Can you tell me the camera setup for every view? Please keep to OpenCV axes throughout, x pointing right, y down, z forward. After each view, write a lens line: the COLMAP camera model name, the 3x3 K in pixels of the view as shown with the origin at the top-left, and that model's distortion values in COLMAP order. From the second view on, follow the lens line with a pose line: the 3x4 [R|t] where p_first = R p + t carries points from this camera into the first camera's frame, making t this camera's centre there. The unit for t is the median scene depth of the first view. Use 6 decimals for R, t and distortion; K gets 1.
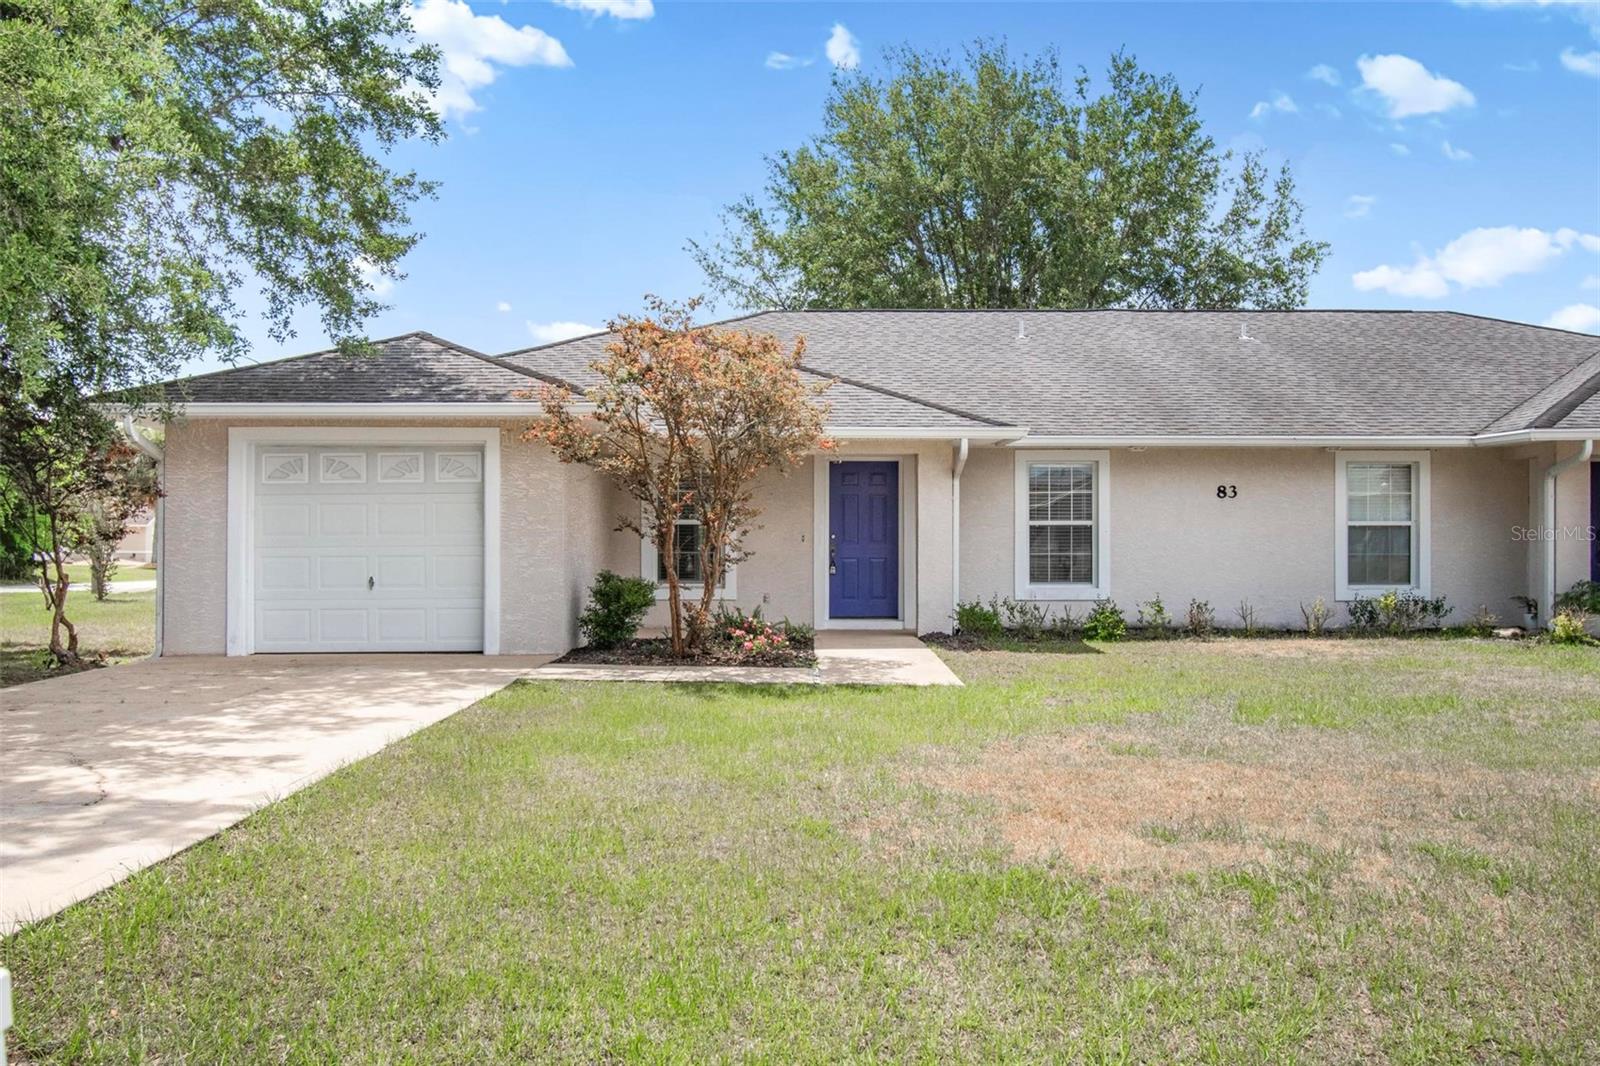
lens RADIAL K [[1338.2, 0, 795.9], [0, 1338.2, 521.7], [0, 0, 1]] dist [-0.000477, 0.011735]
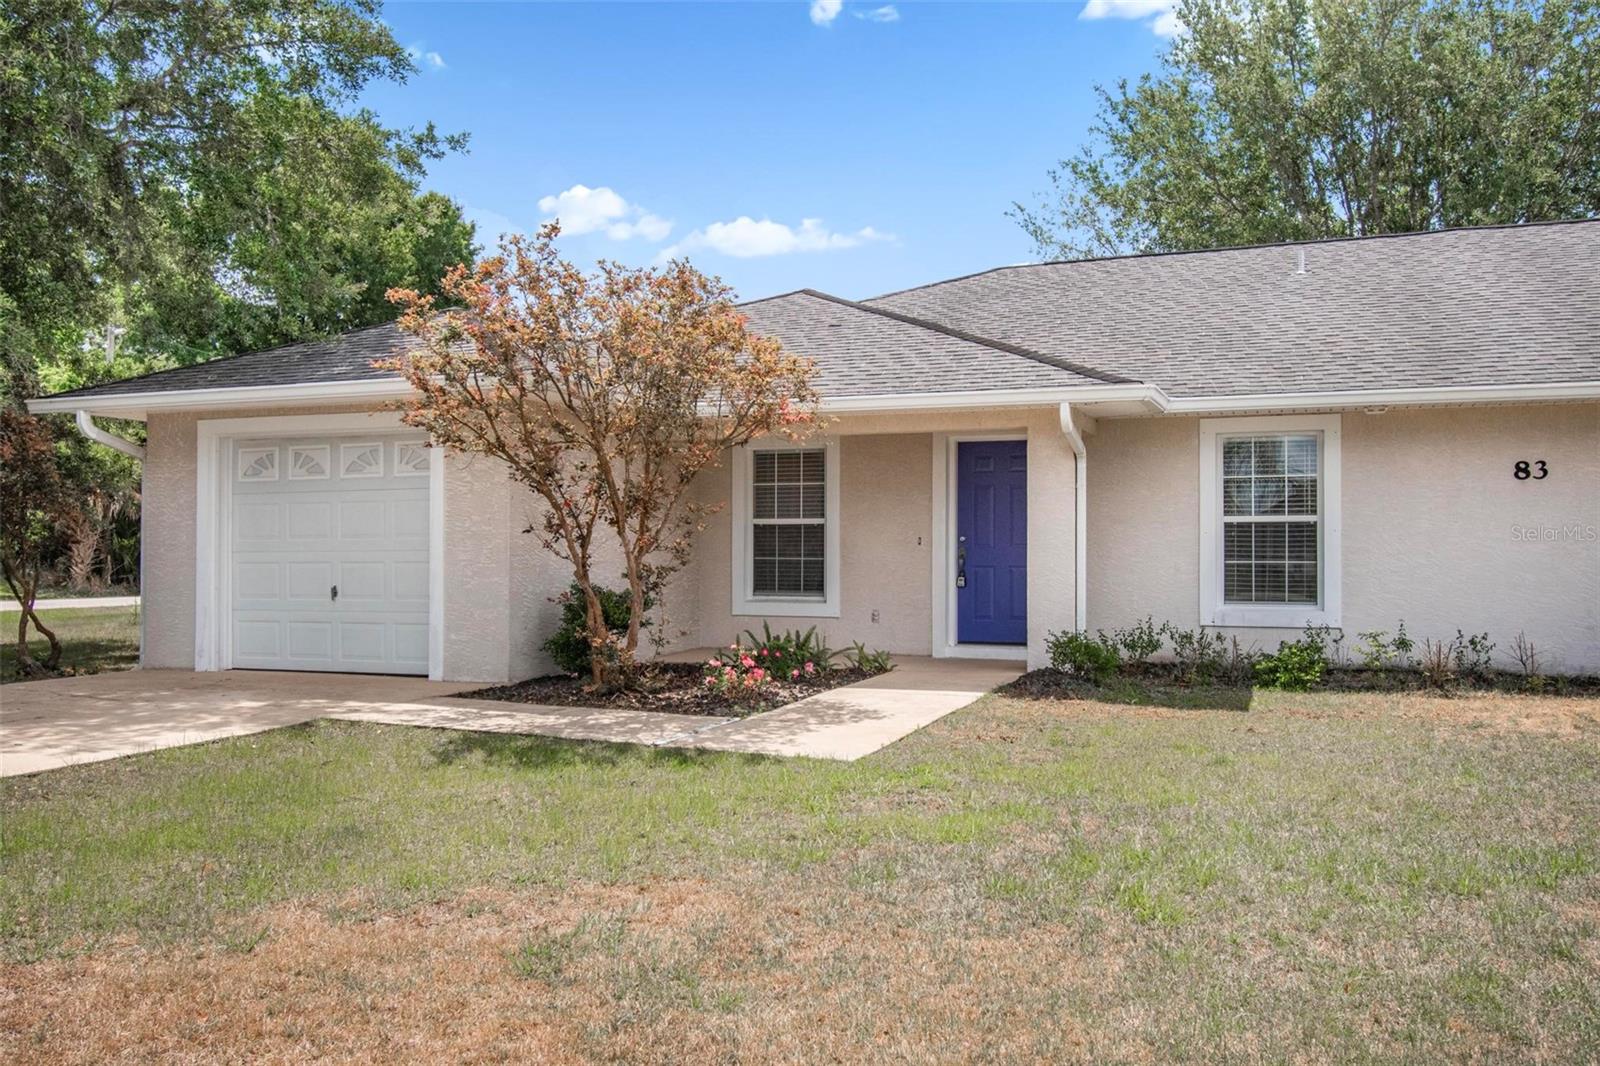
lens RADIAL K [[1338.2, 0, 792.3], [0, 1338.2, 533.7], [0, 0, 1]] dist [-0.000477, 0.011735]
pose [[0.925071, -0.003439, -0.379779, 0.241465], [0.006274, 0.999961, 0.006227, 0.002865], [0.379742, -0.008143, 0.925056, 0.248796]]
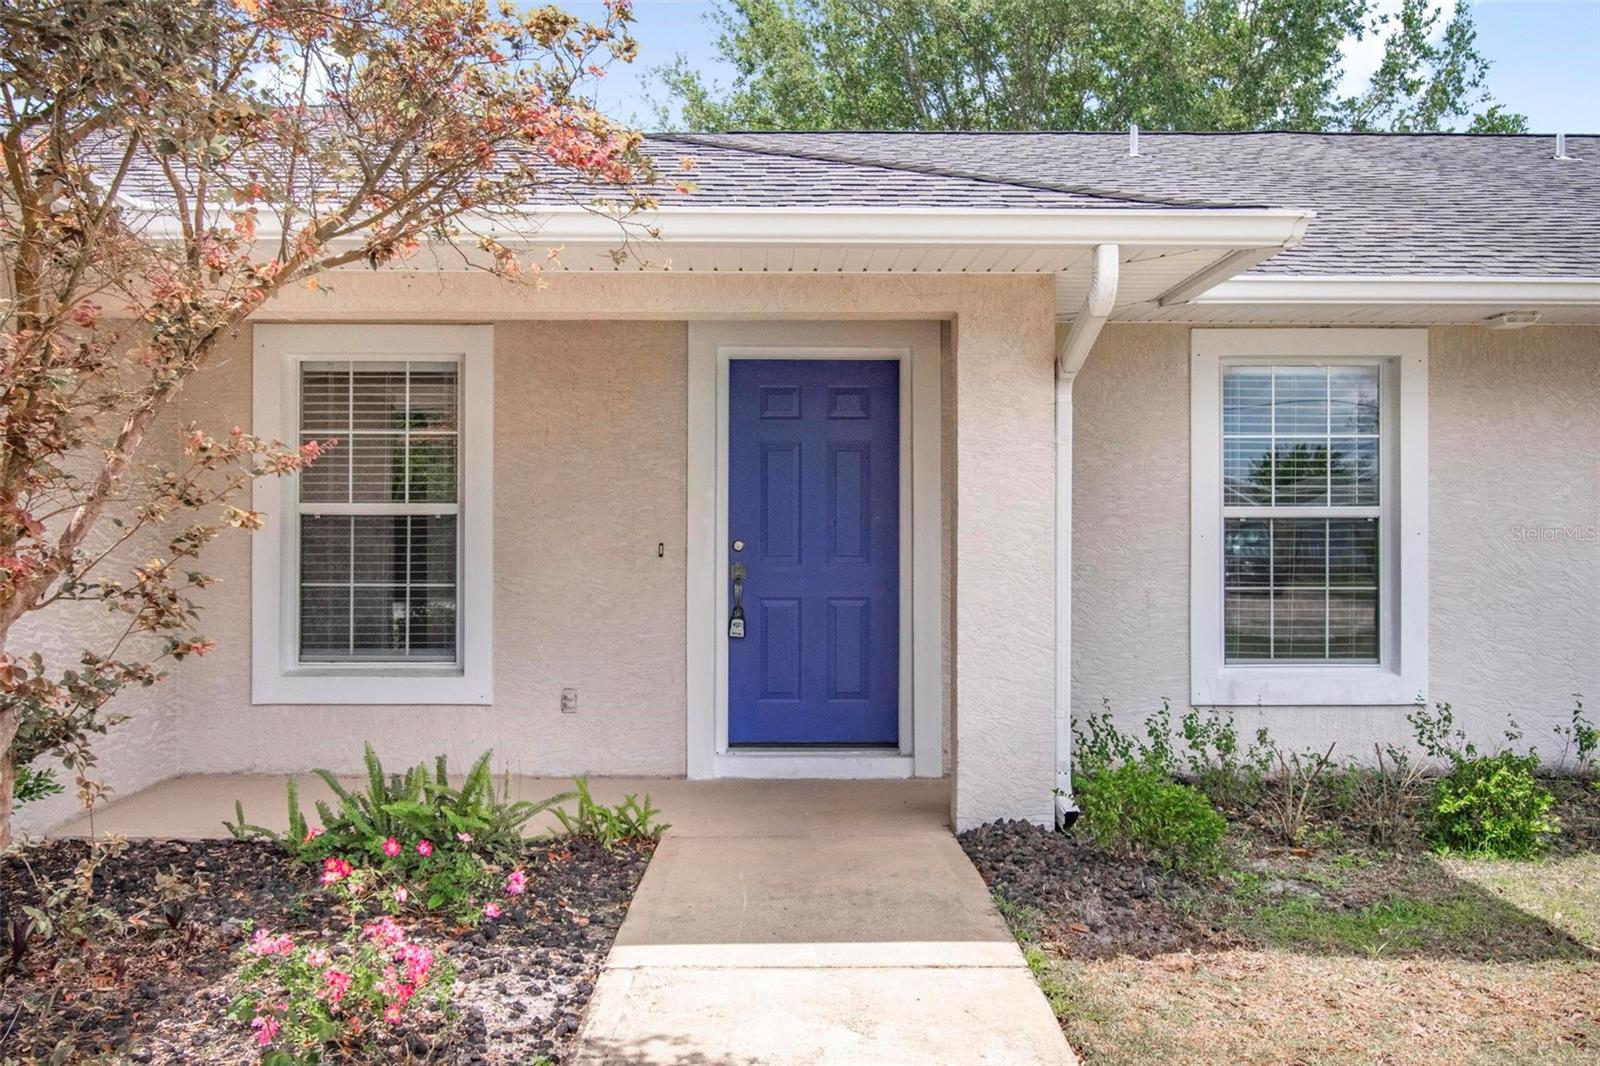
lens RADIAL K [[1338.2, 0, 797.4], [0, 1338.2, 541.3], [0, 0, 1]] dist [-0.000477, 0.011735]
pose [[0.999995, 0.000453, 0.003165, 0.046078], [-0.000498, 0.999897, 0.014330, 0.004134], [-0.003158, -0.014332, 0.999892, 0.616878]]
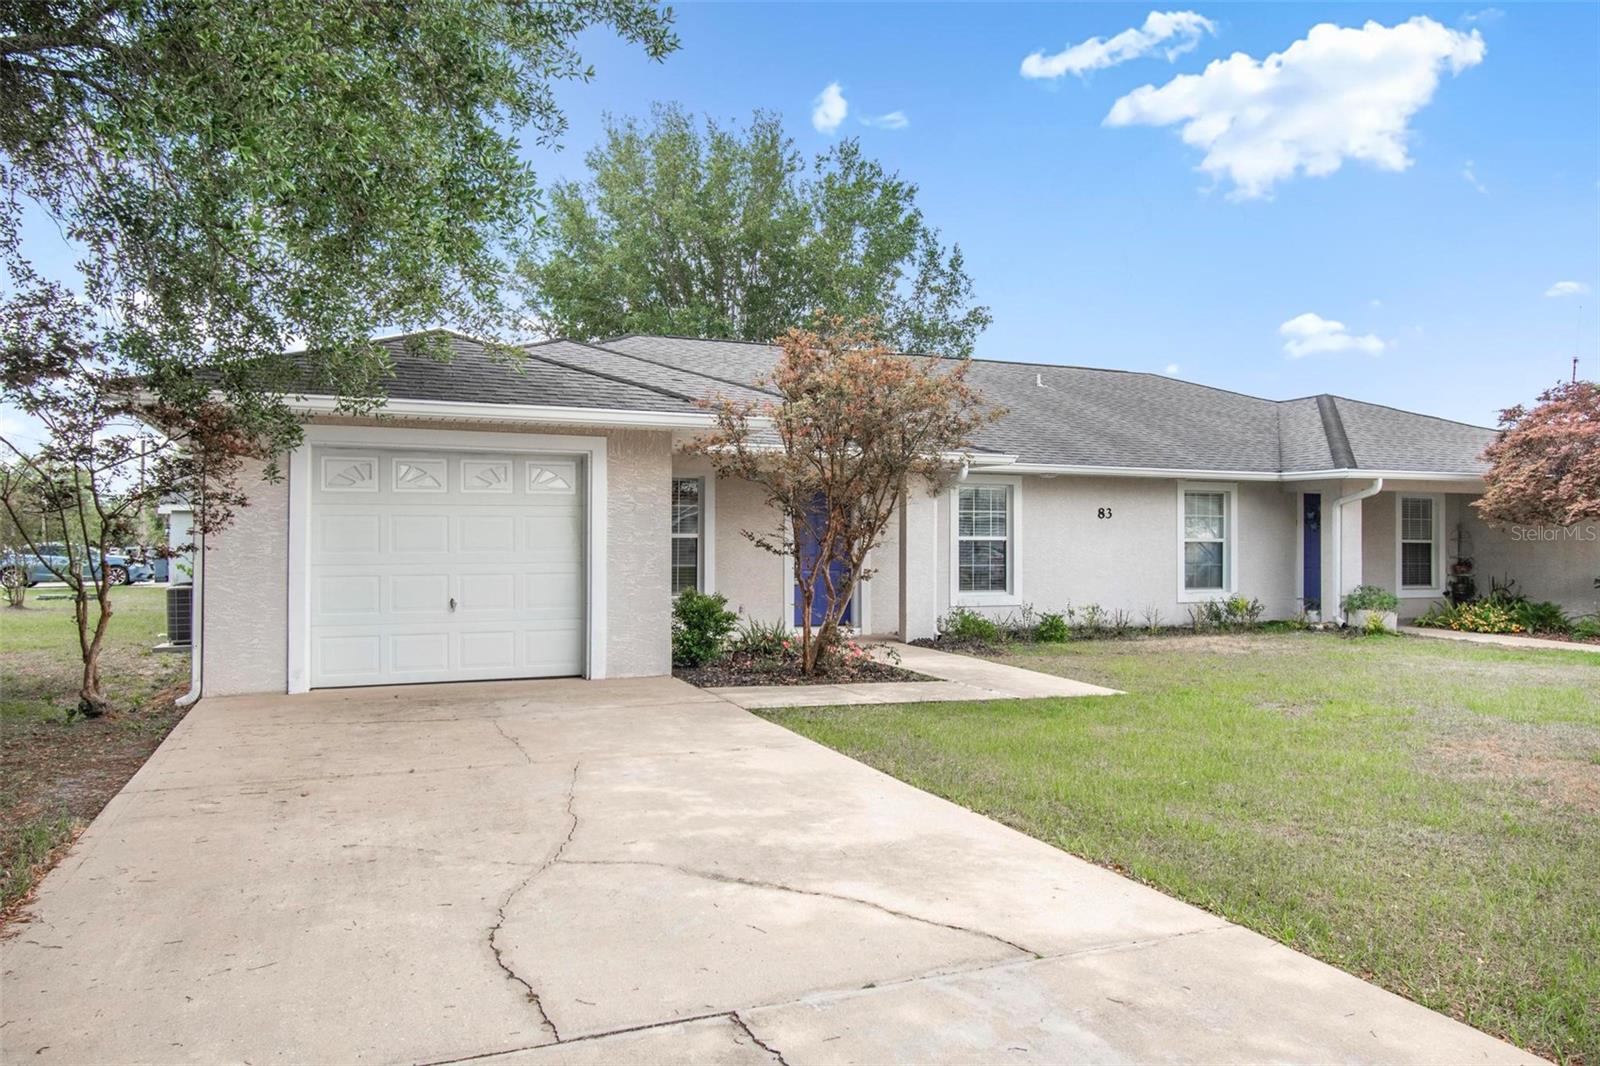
lens RADIAL K [[1140.8, 0, 806.9], [0, 1140.8, 535.8], [0, 0, 1]] dist [0.019643, 0.001535]
pose [[0.924348, 0.005792, 0.381507, -0.321143], [-0.007595, 0.999966, 0.003220, -0.003663], [-0.381476, -0.005874, 0.924360, 0.163916]]
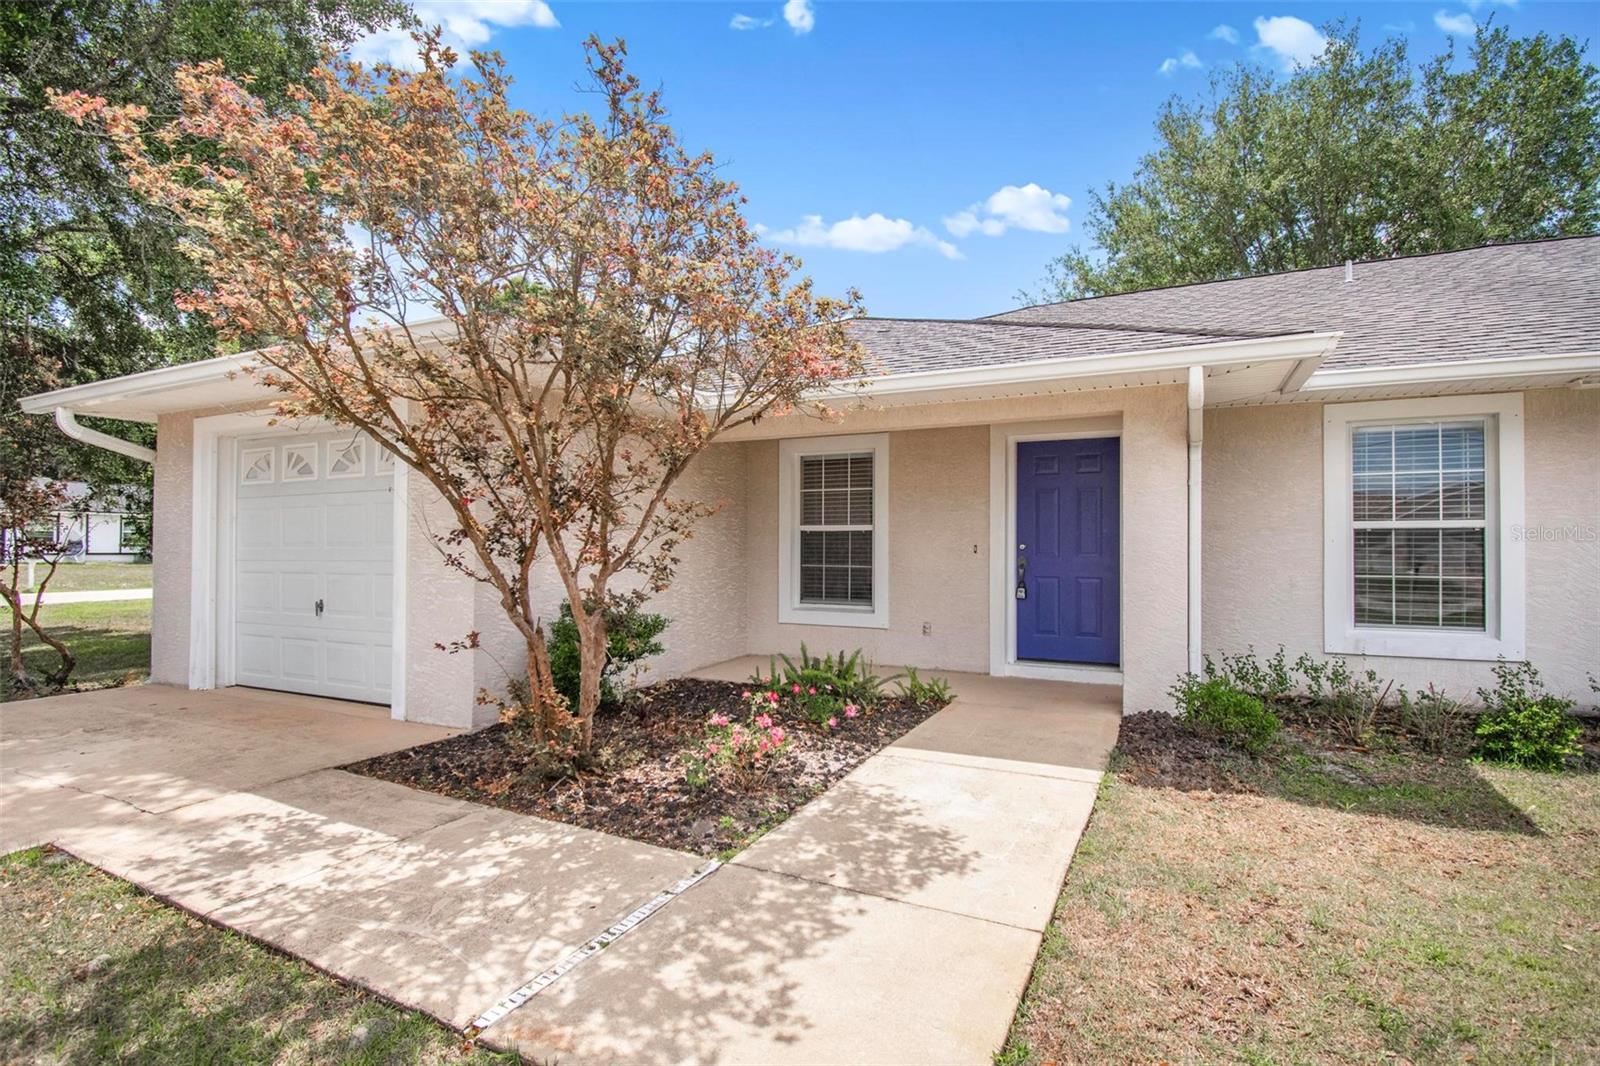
lens RADIAL K [[786.5, 0, 796.0], [0, 786.5, 538.7], [0, 0, 1]] dist [0.011916, -0.009914]
pose [[0.891922, -0.001802, -0.452186, 0.115125], [0.005937, 0.999953, 0.007726, 0.002880], [0.452151, -0.009575, 0.891890, 0.587508]]
